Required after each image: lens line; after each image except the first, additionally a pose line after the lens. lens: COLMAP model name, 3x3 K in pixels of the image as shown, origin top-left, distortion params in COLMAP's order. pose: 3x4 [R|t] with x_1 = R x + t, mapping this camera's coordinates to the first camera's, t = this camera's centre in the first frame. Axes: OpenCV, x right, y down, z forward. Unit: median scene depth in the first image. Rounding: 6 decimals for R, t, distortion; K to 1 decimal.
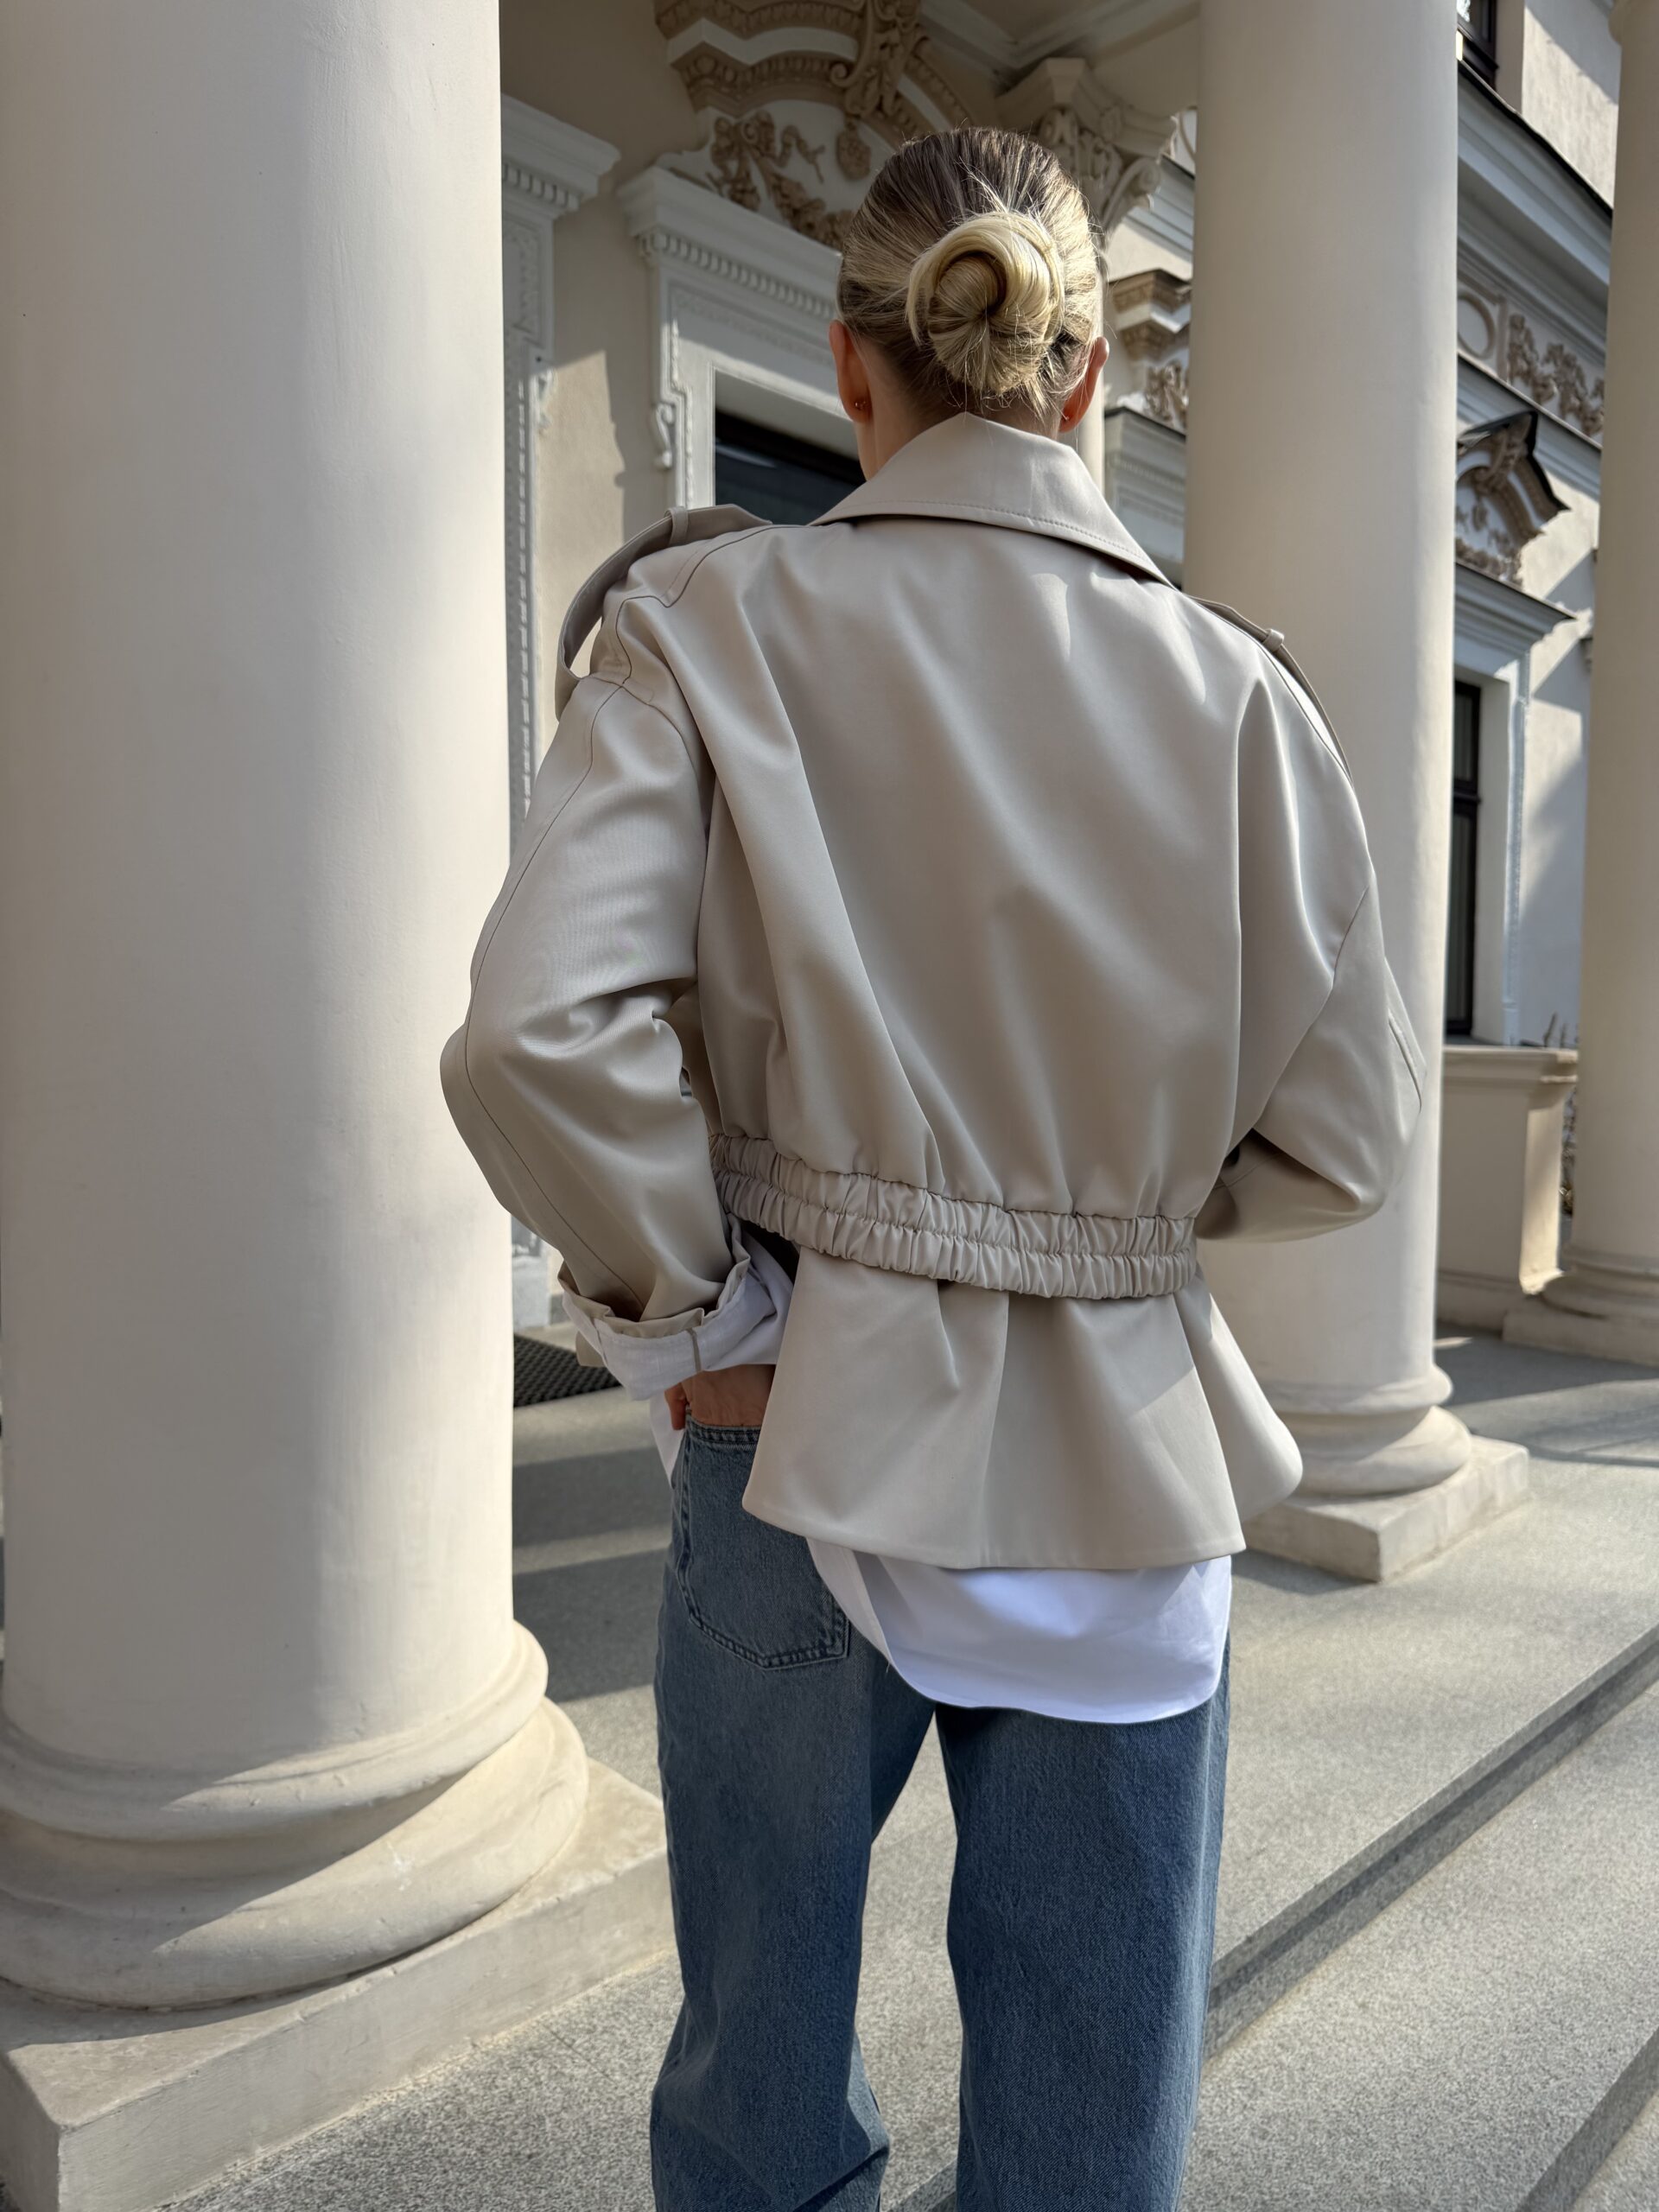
lens RADIAL K [[1591.9, 0, 847.9], [0, 1591.9, 1096.4], [0, 0, 1]] dist [-0.021907, 0.003642]
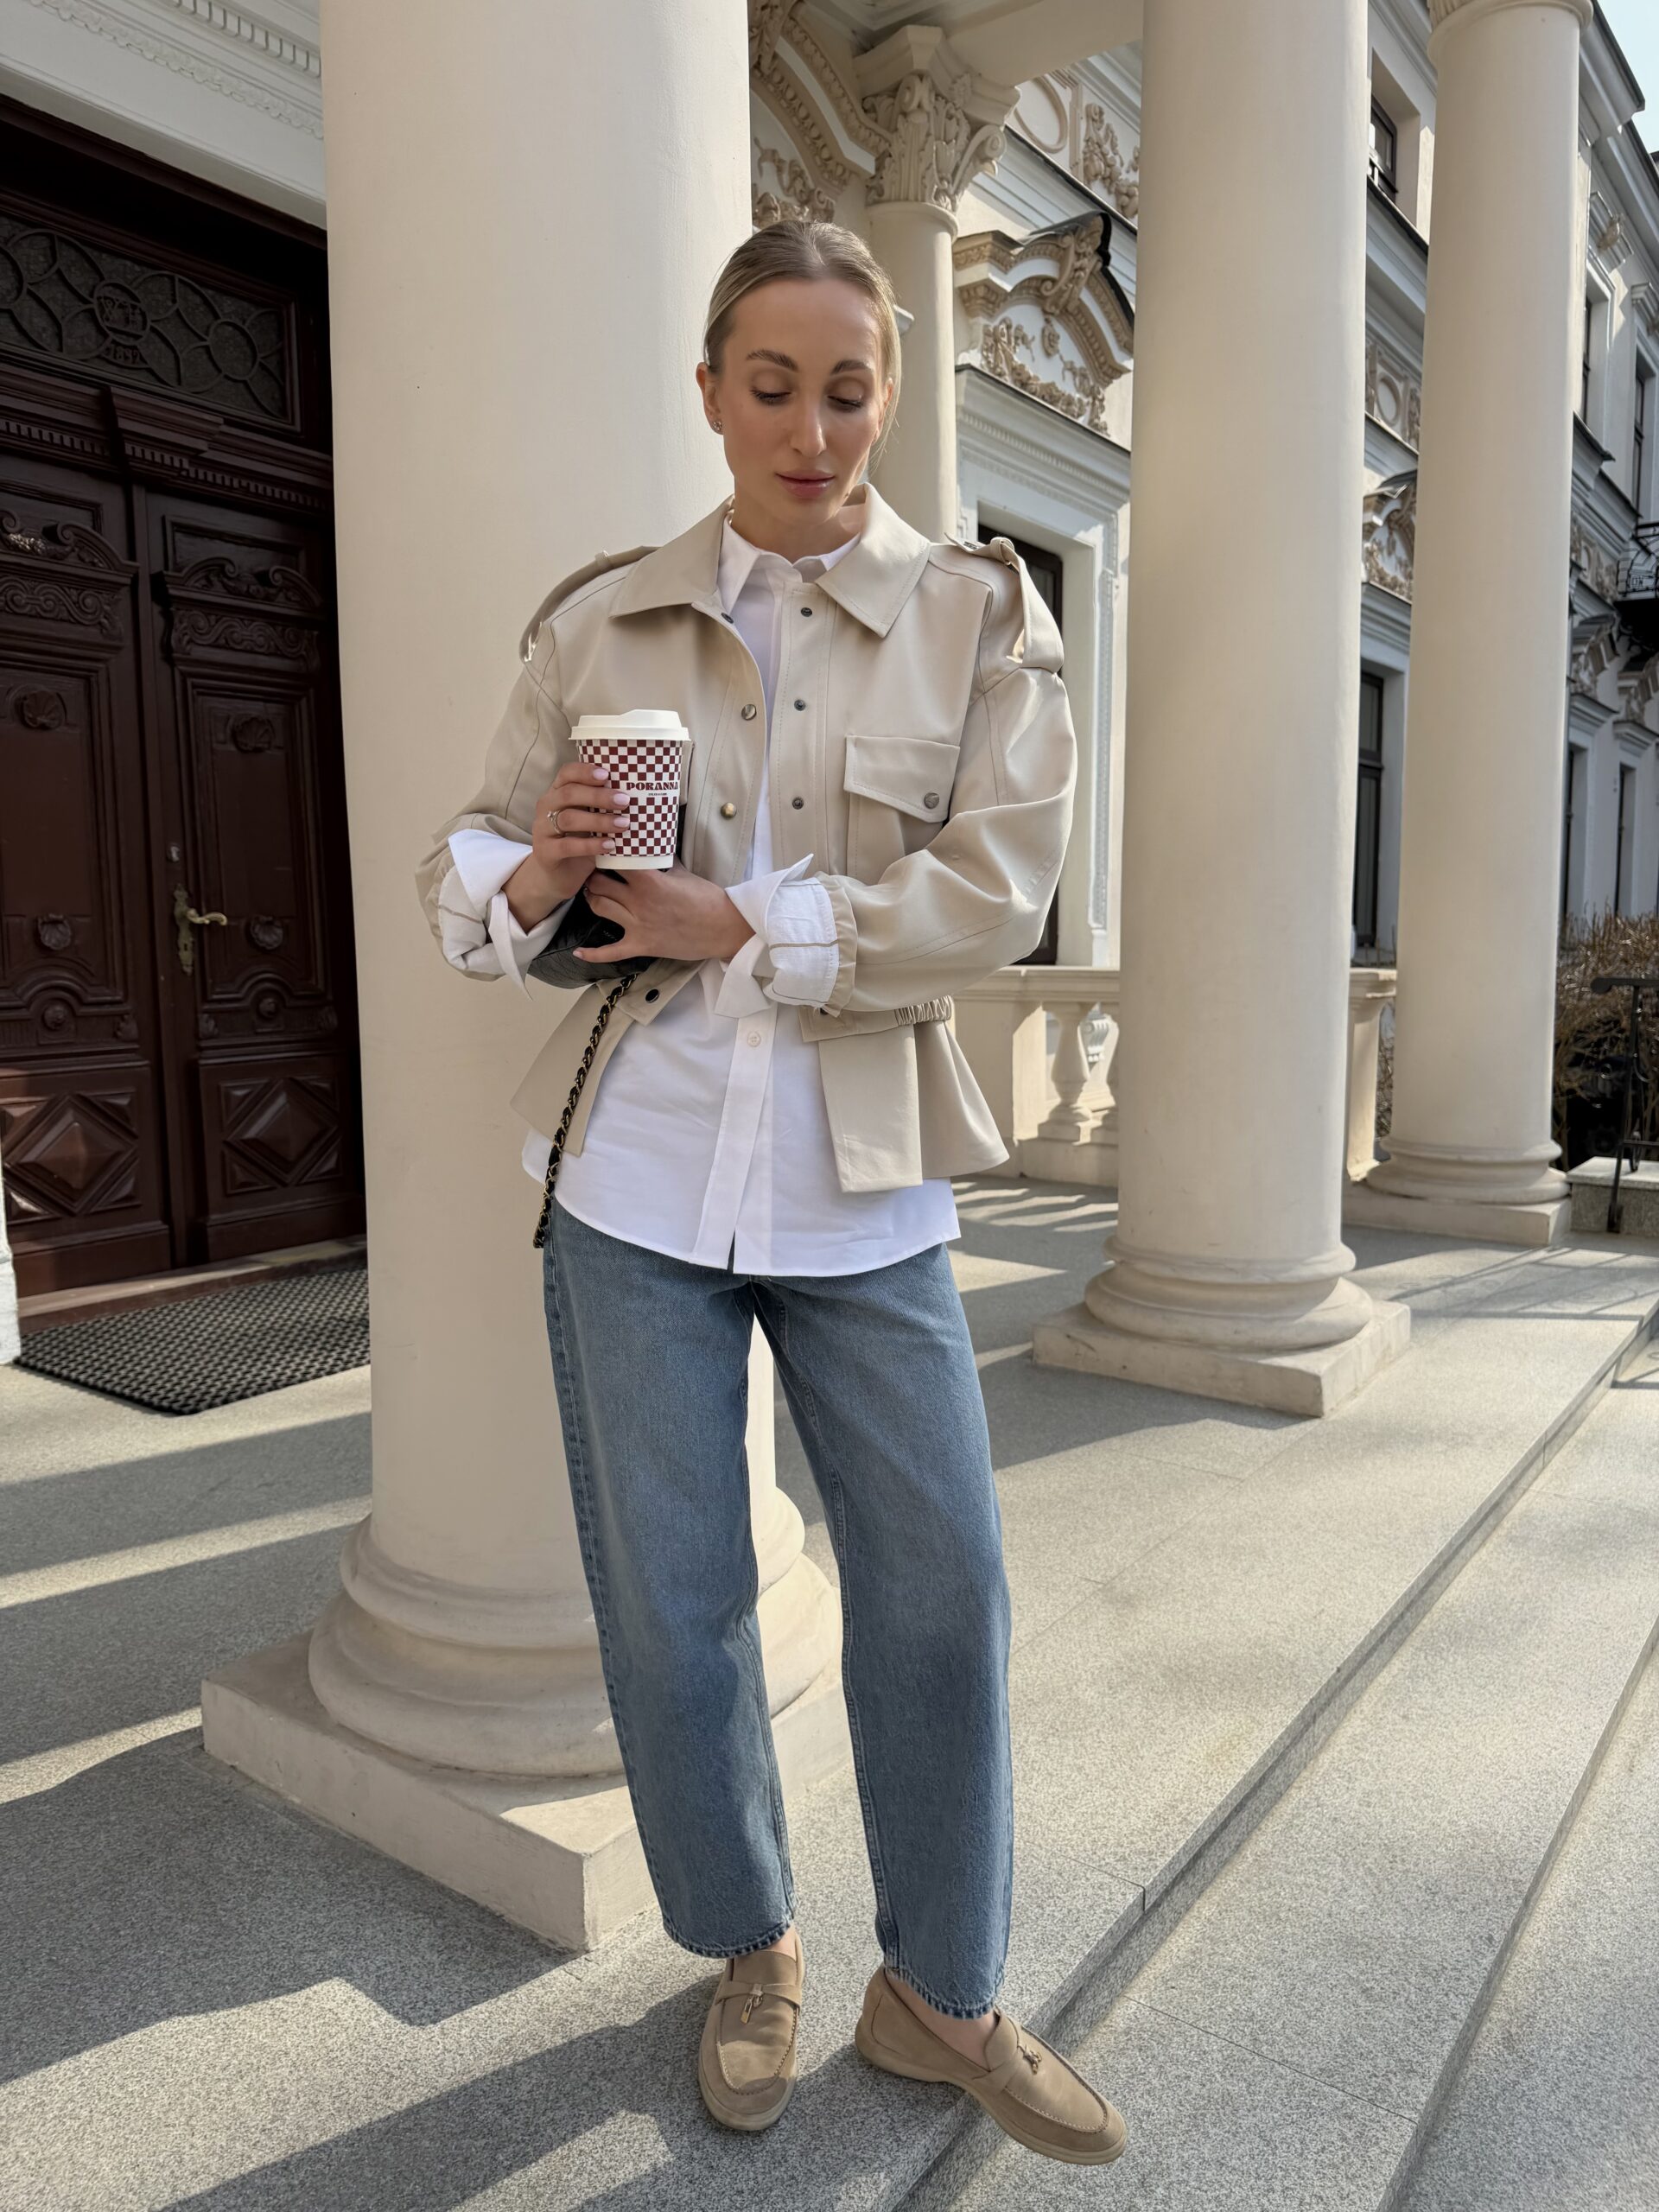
lens RADIAL K [[1591.9, 0, 808.9], [0, 1591.9, 1113.4], [0, 0, 1]] dist [-0.021907, 0.003642]
pose [[0.987339, -0.029806, 0.155801, -0.153780], [0.019616, 0.997591, 0.066537, -0.010278], [-0.157409, -0.062638, 0.985545, -0.083052]]
